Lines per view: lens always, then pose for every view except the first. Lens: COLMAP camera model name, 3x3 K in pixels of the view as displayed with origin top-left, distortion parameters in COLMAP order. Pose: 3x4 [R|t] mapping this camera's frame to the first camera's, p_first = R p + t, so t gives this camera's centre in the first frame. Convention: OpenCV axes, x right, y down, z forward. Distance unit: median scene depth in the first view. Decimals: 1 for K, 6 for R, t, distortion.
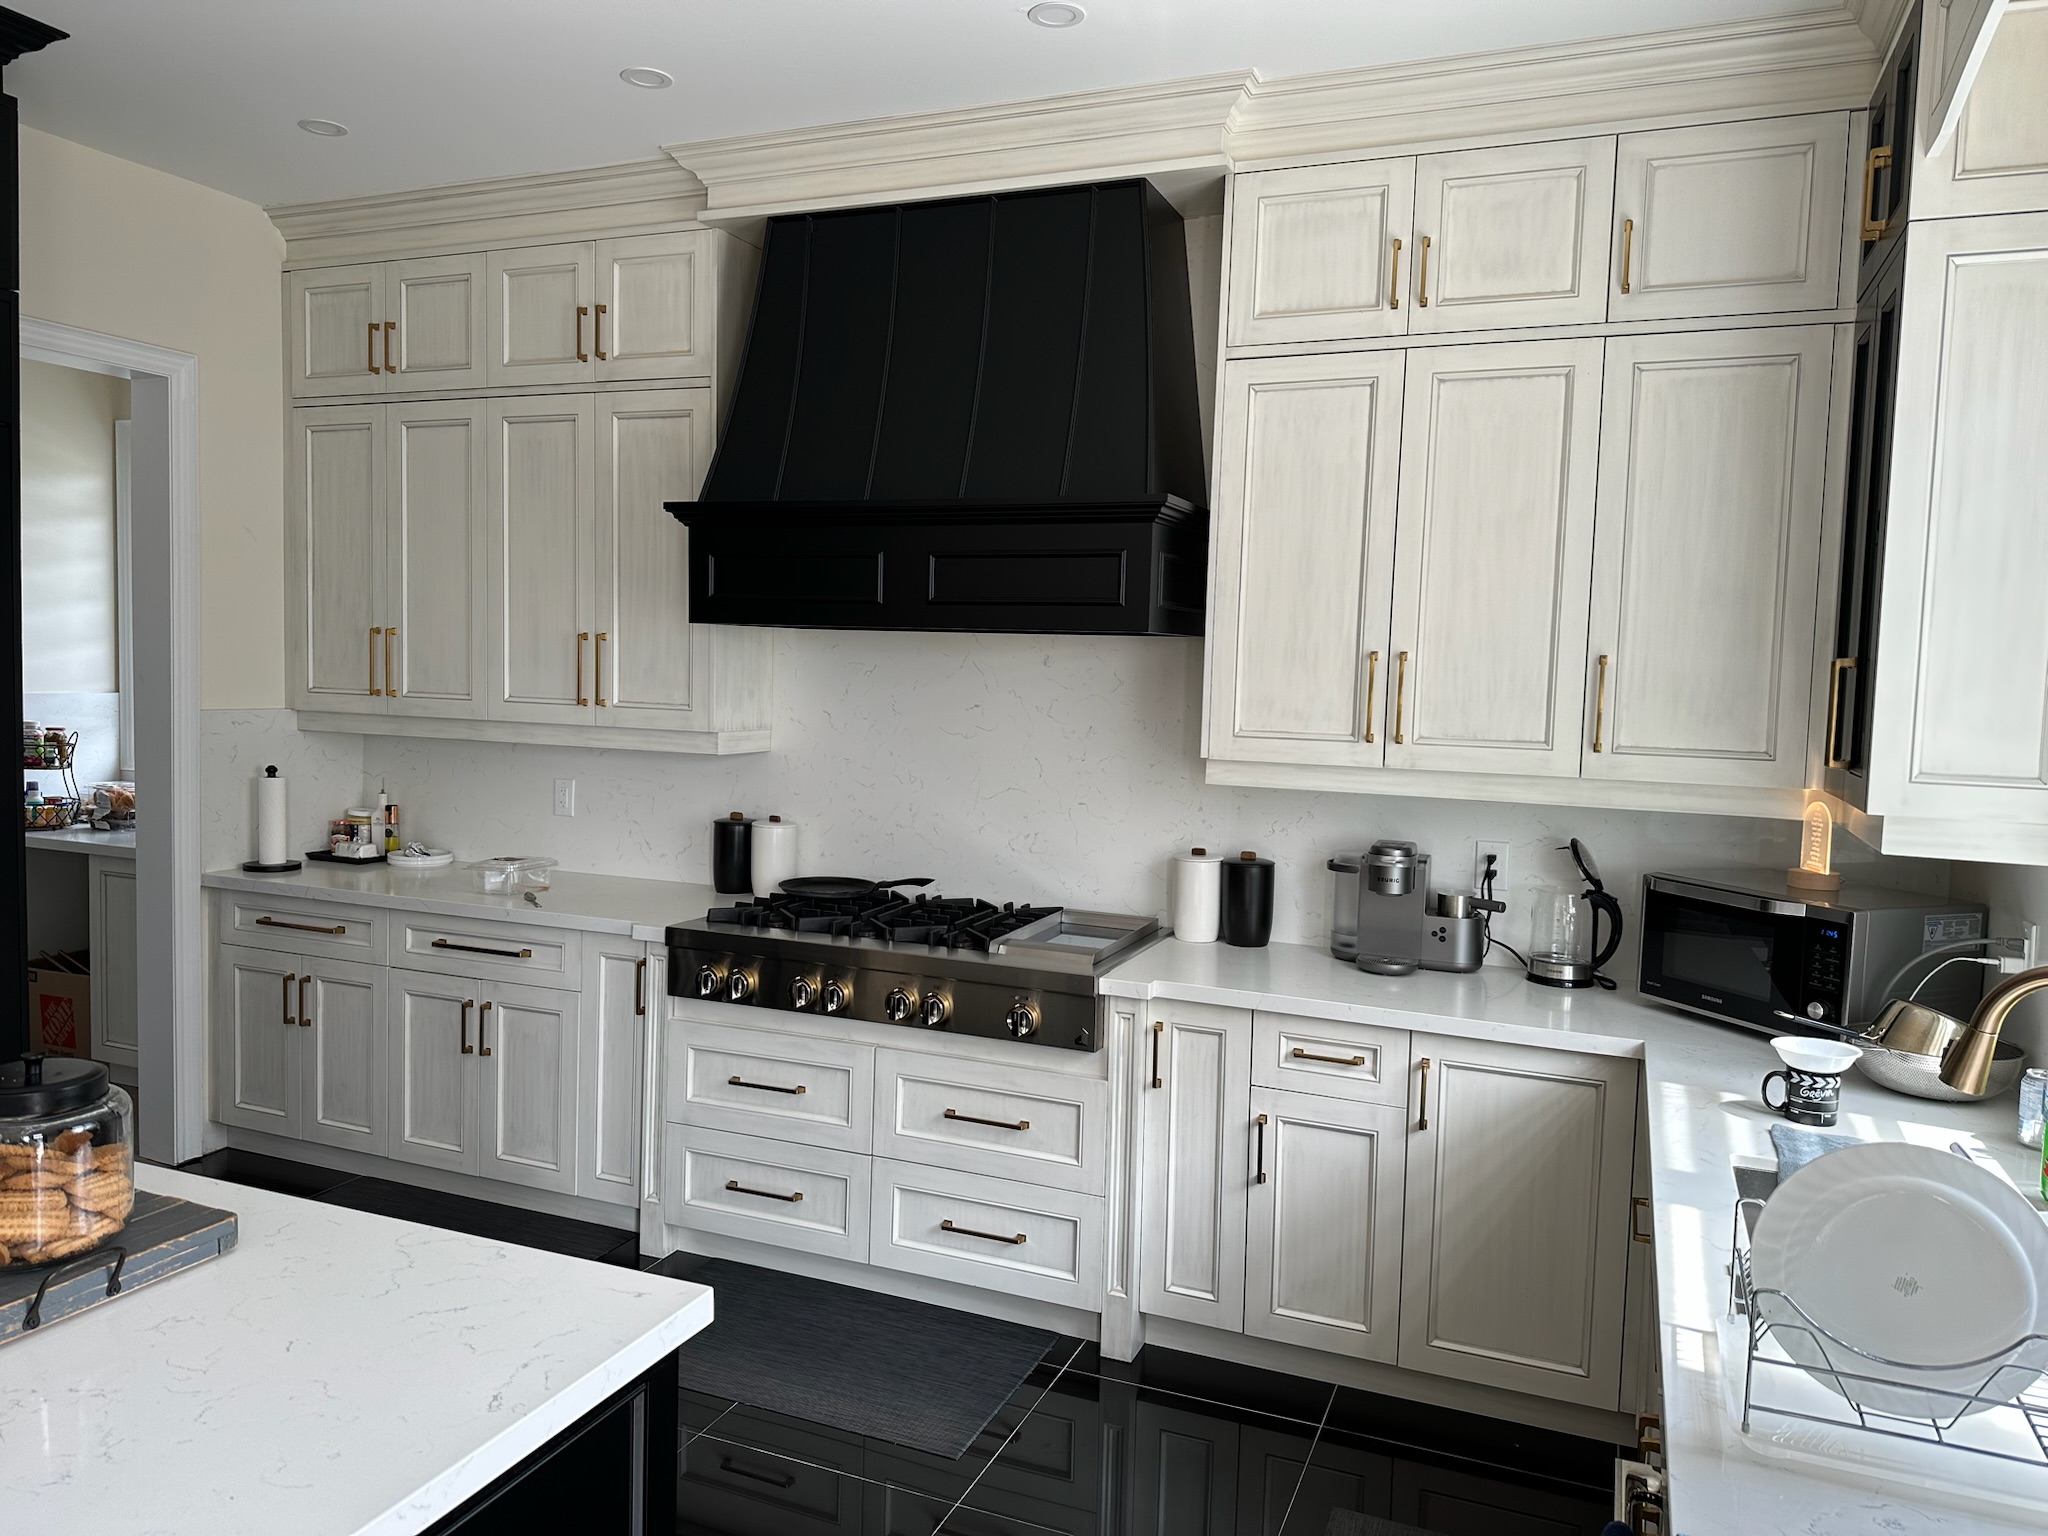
lens RADIAL K [[1428.8, 0, 1028.1], [0, 1428.8, 758.9], [0, 0, 1]] dist [0.073643, -0.086670]
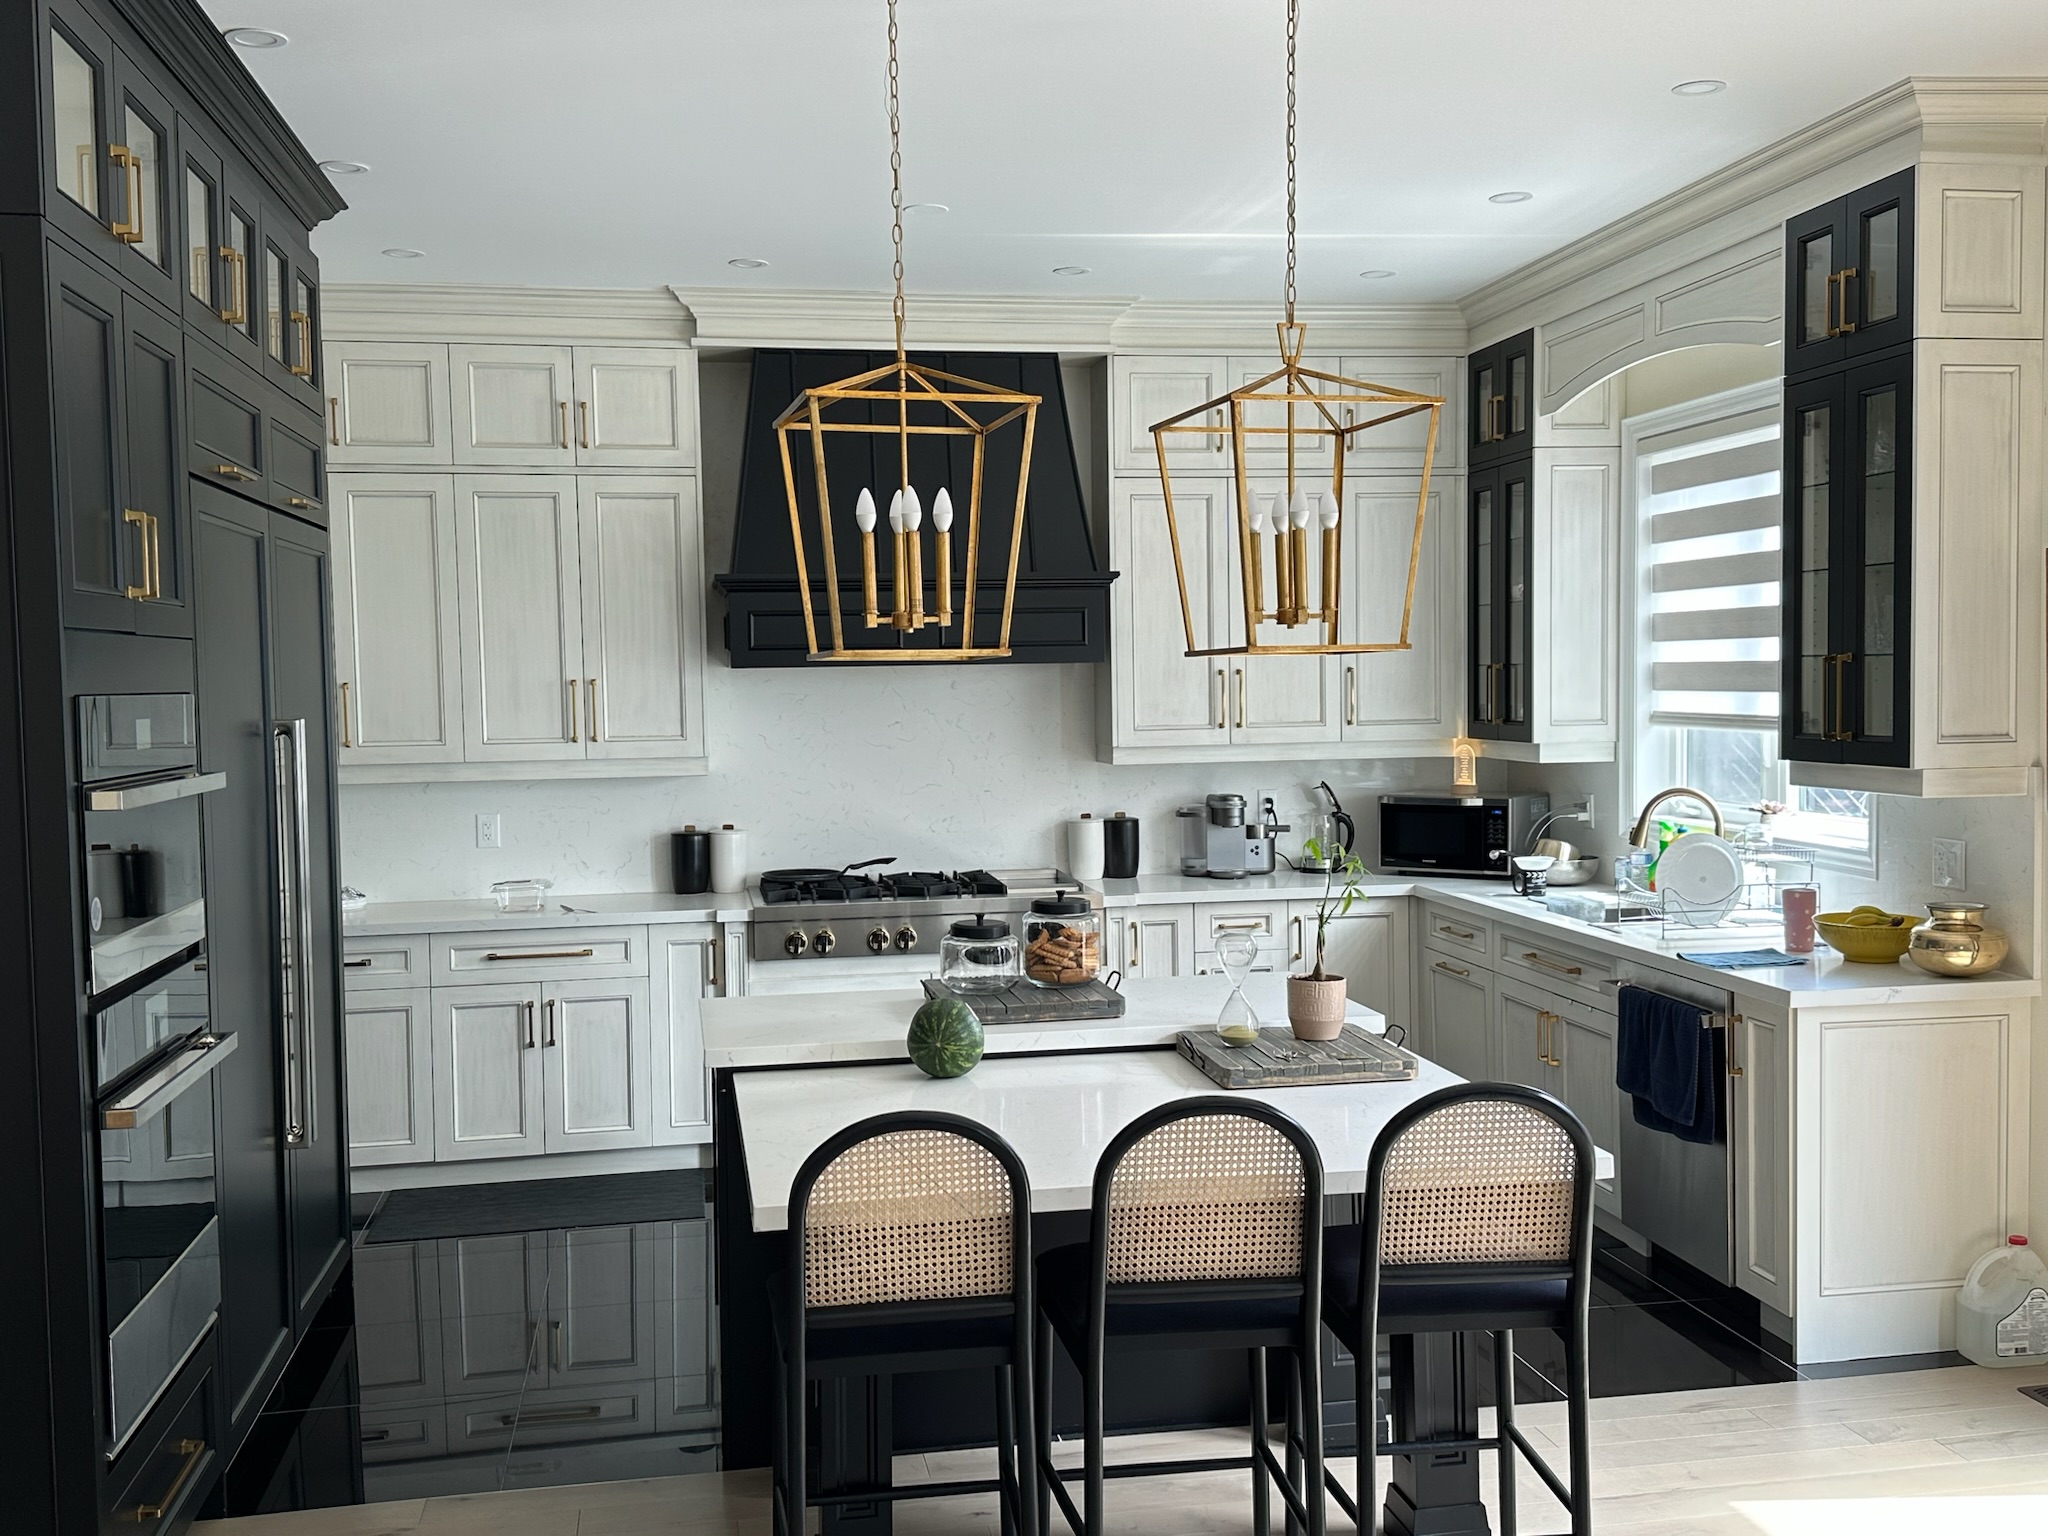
lens RADIAL K [[1947.9, 0, 1024.0], [0, 1947.9, 768.0], [0, 0, 1]] dist [0.200043, -0.421224]
pose [[0.842771, -0.069220, 0.533803, -1.057483], [0.076077, 0.997060, 0.009182, -0.004574], [-0.532869, 0.032872, 0.845559, -0.660515]]
